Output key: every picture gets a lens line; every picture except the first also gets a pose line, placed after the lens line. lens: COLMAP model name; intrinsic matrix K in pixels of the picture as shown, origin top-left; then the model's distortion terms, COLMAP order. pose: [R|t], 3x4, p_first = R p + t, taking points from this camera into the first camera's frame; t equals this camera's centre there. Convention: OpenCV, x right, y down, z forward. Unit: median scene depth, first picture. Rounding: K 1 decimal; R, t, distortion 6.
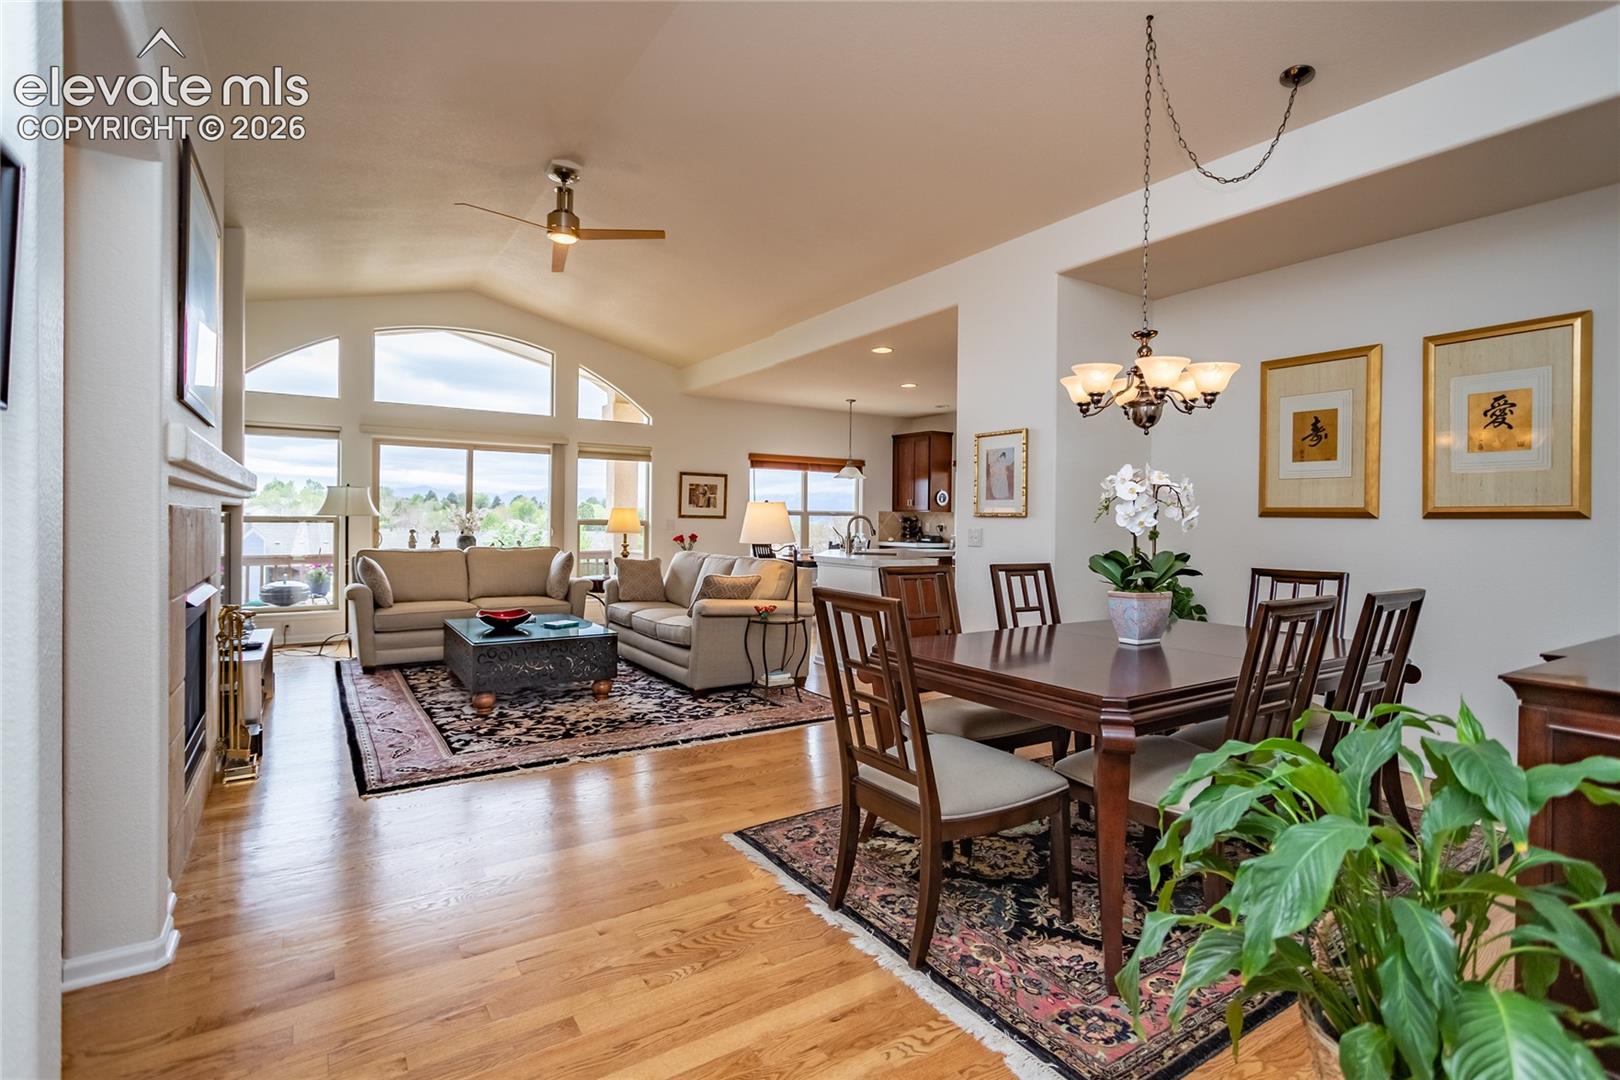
lens RADIAL K [[769.4, 0, 803.4], [0, 769.4, 528.5], [0, 0, 1]] dist [-0.001740, 0.002226]
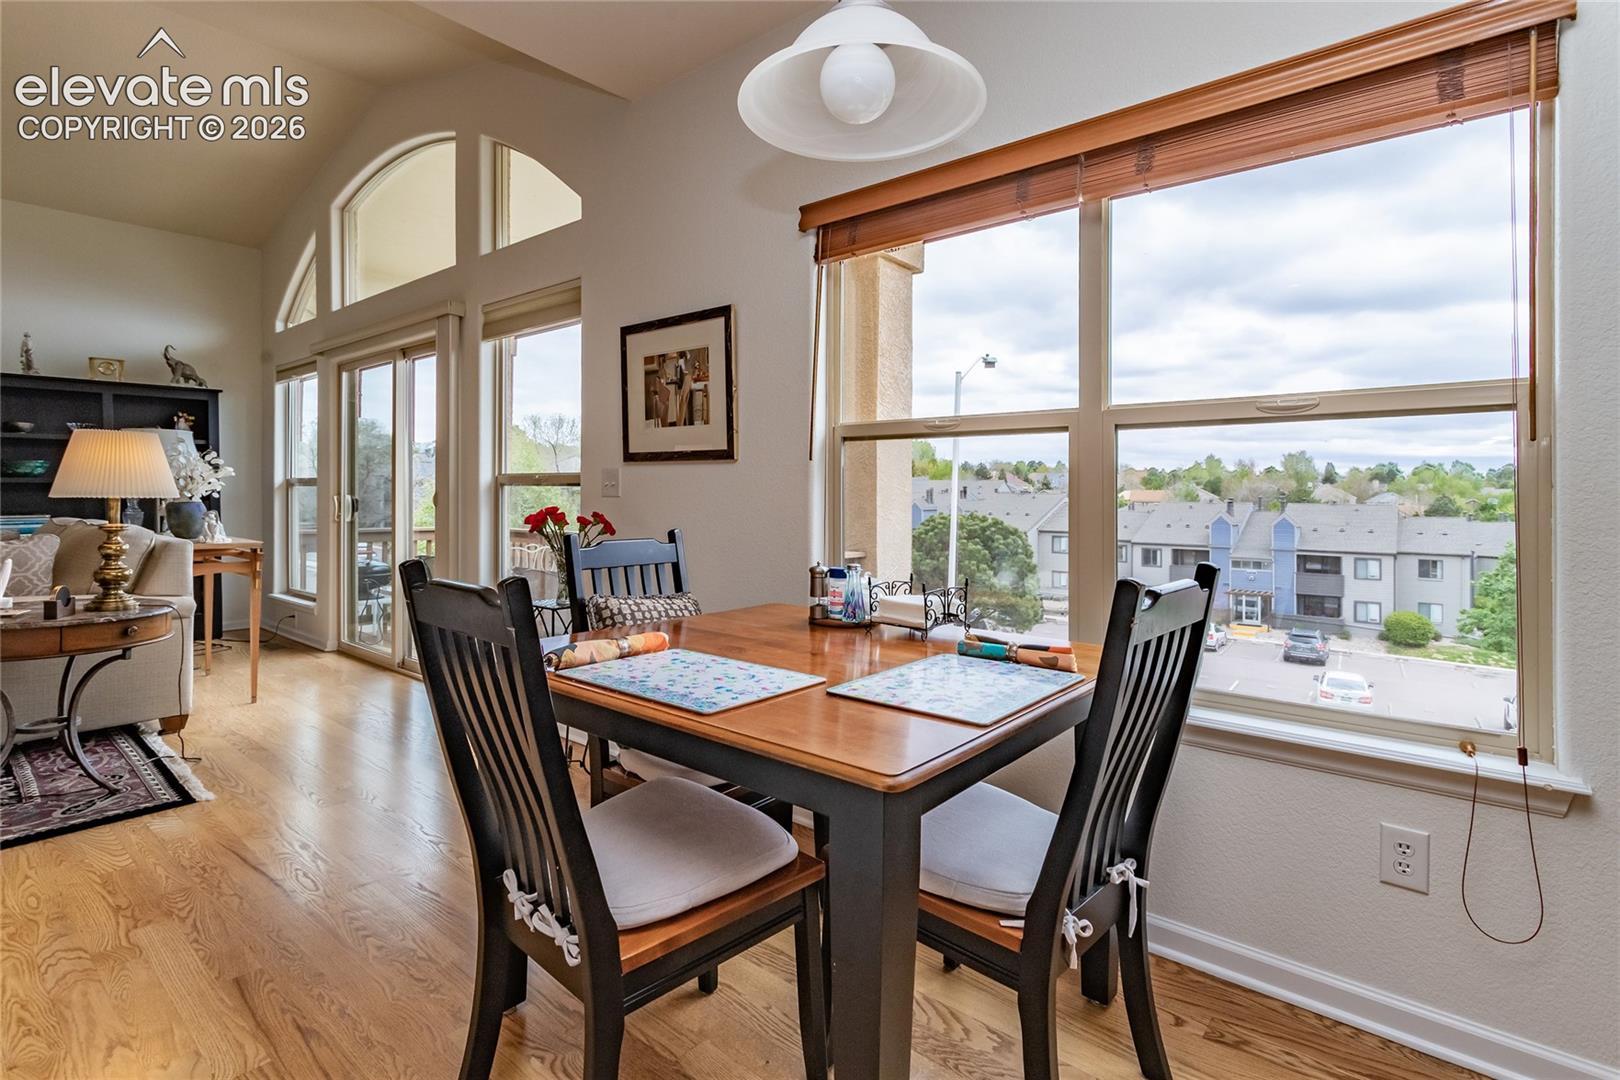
lens RADIAL K [[769.4, 0, 874.8], [0, 769.4, 507.7], [0, 0, 1]] dist [-0.001740, 0.002226]
pose [[0.302356, -0.001645, -0.953194, 0.194412], [-0.020502, 0.999756, -0.008228, 0.007128], [0.952974, 0.022030, 0.302249, 0.977947]]
